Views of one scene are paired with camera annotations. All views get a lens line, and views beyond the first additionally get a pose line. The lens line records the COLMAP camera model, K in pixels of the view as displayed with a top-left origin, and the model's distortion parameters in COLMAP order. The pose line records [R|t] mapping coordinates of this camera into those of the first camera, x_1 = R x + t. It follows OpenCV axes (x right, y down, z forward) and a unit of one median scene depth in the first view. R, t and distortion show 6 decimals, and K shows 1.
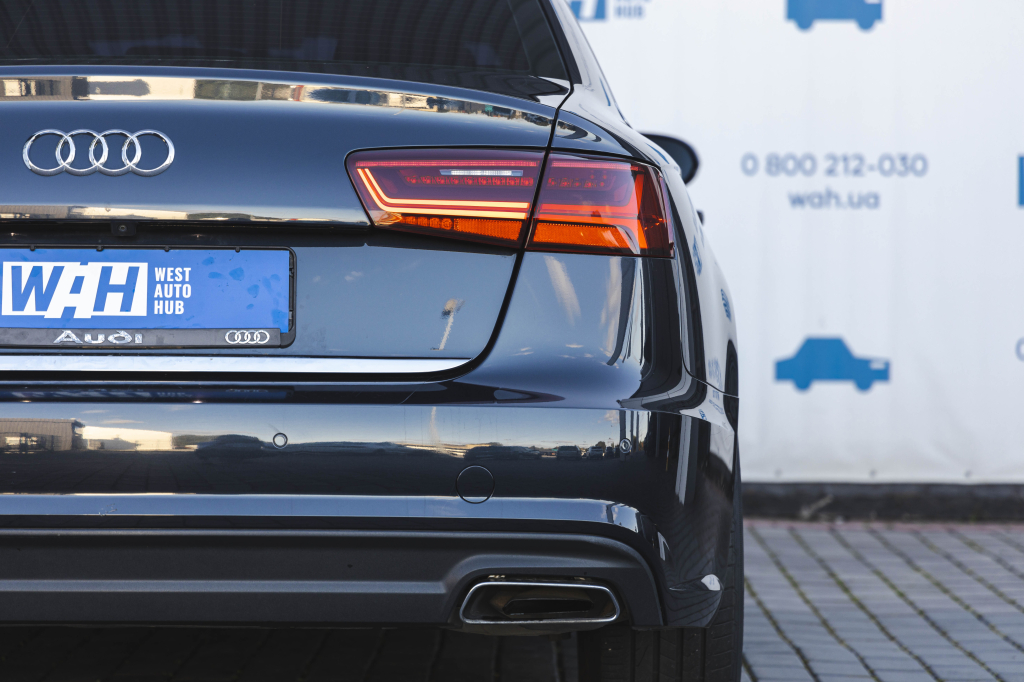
lens RADIAL K [[3203.5, 0, 512.0], [0, 3203.5, 341.0], [0, 0, 1]] dist [-0.014559, 1.190332]
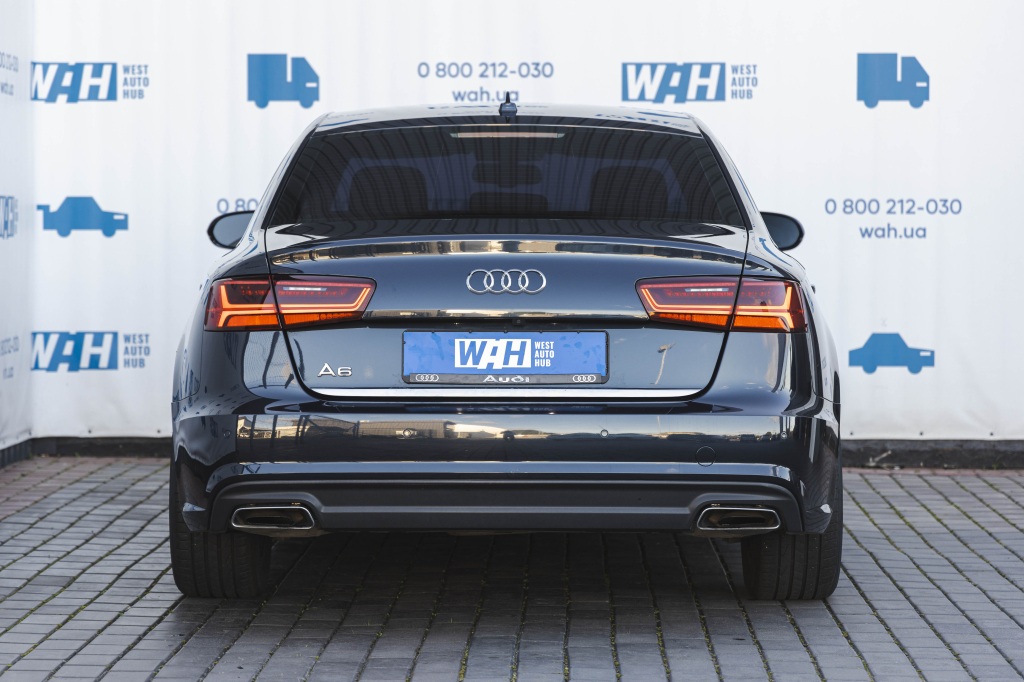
lens RADIAL K [[3203.5, 0, 512.0], [0, 3203.5, 341.0], [0, 0, 1]] dist [-0.014559, 1.190332]
pose [[0.999845, -0.002004, -0.017492, -0.089348], [0.002334, 0.999819, 0.018869, -0.057431], [0.017451, -0.018907, 0.999669, -0.866128]]
